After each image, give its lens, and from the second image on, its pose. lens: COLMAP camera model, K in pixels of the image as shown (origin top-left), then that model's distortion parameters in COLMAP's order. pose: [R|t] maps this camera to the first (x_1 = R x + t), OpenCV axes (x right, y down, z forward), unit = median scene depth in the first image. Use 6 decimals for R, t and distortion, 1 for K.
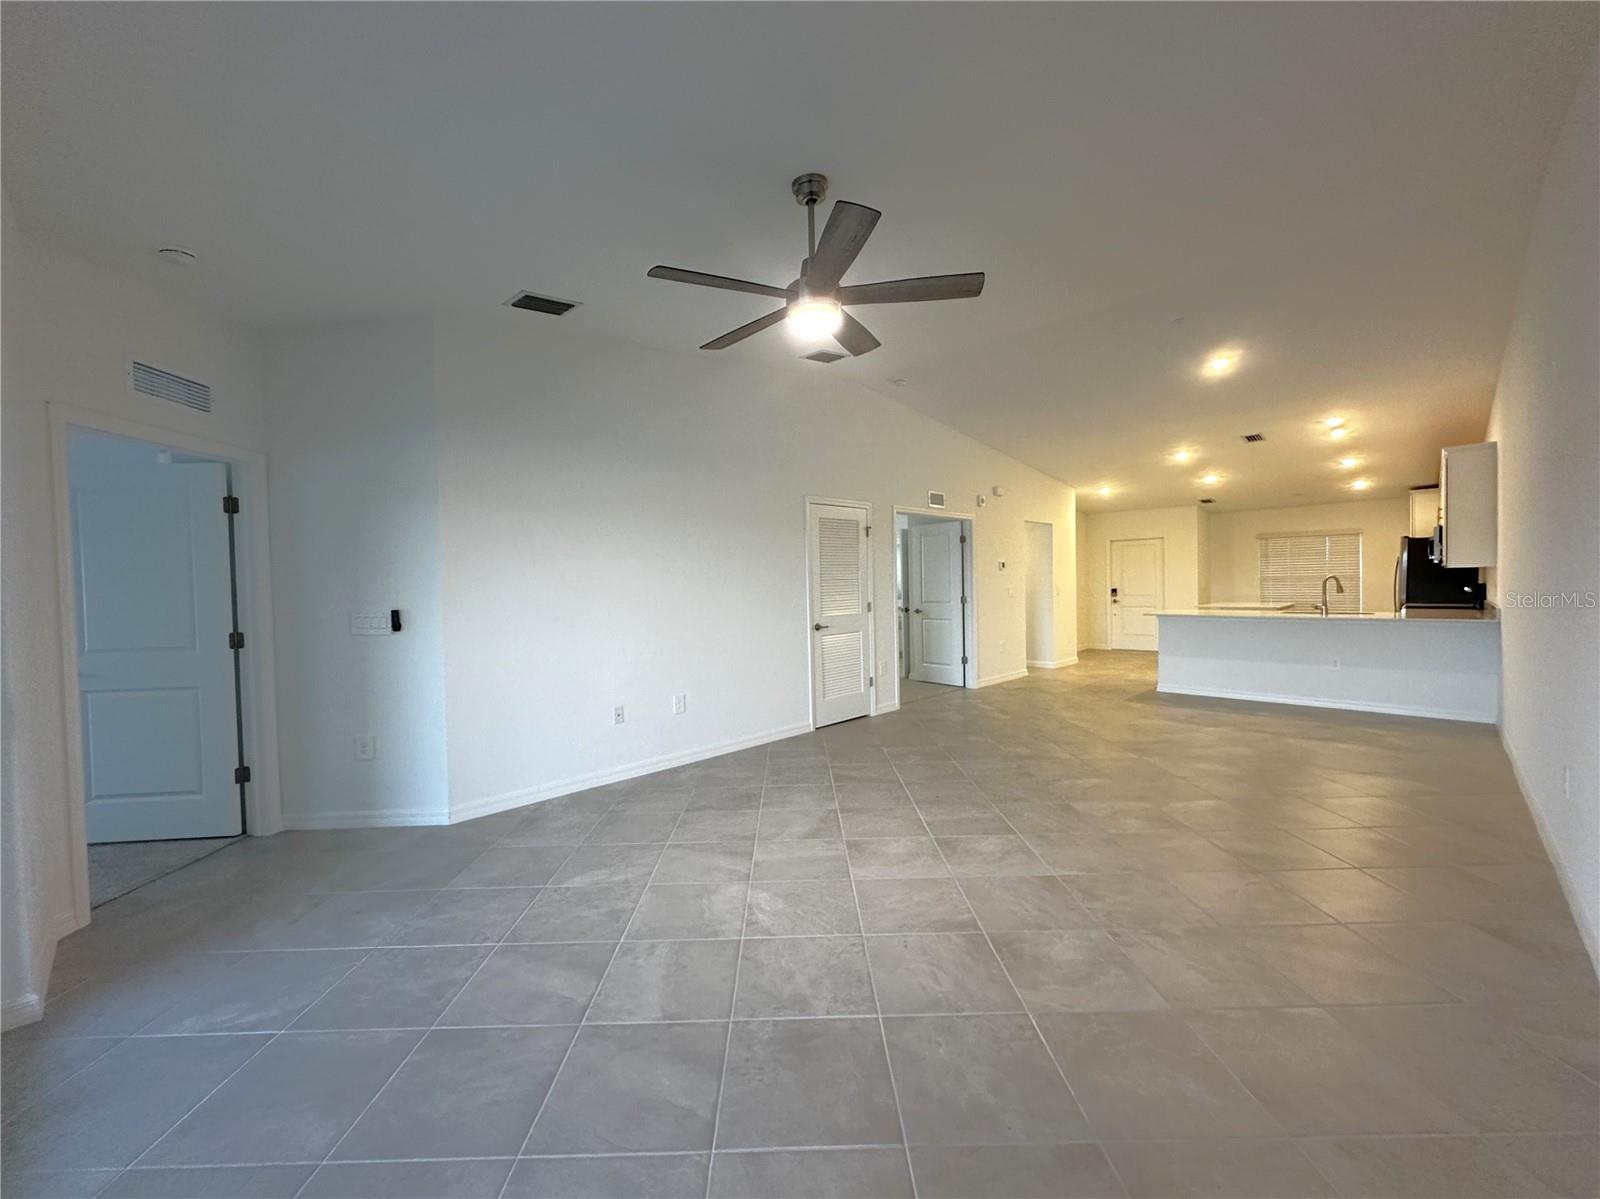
lens RADIAL K [[645.5, 0, 800.0], [0, 645.5, 599.5], [0, 0, 1]] dist [-0.002489, 0.000026]
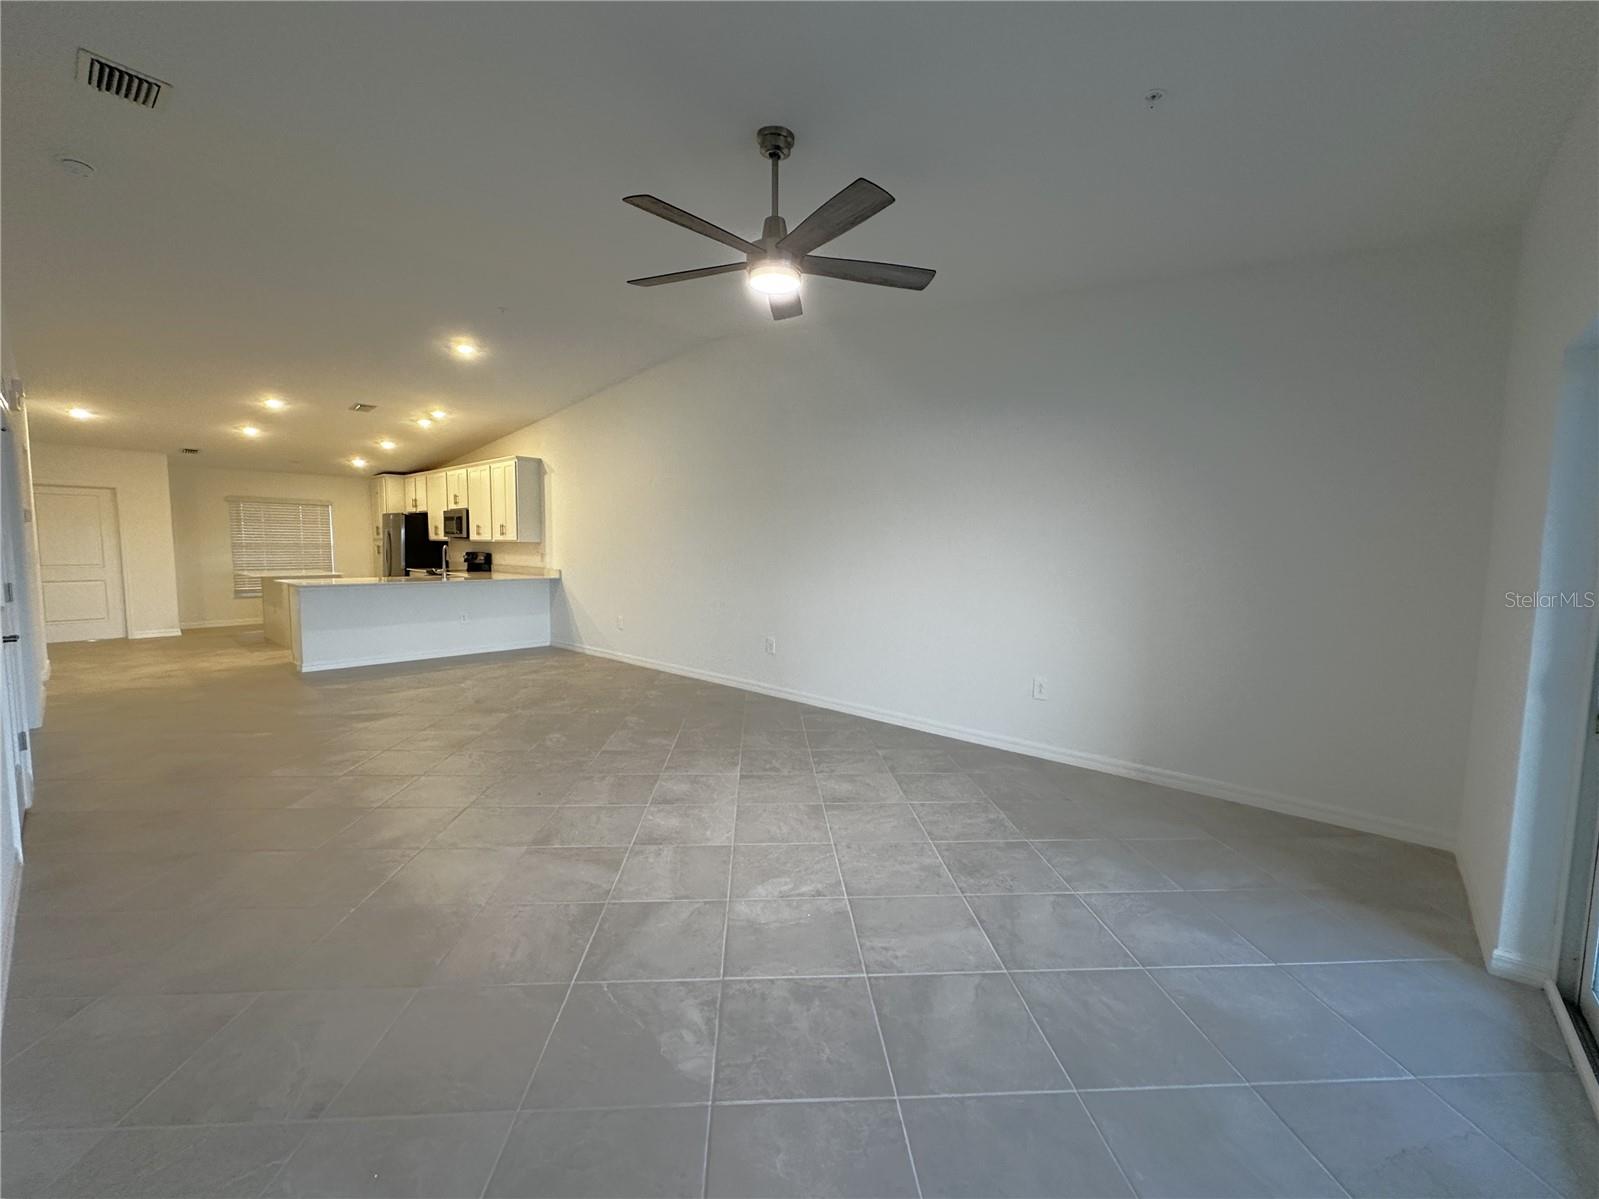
lens RADIAL K [[641.4, 0, 799.5], [0, 641.4, 599.5], [0, 0, 1]] dist [-0.002254, 0.000561]
pose [[-0.049977, -0.064165, 0.996687, -0.837843], [0.013438, 0.997801, 0.064910, -0.013393], [-0.998660, 0.016638, -0.049005, 0.869741]]
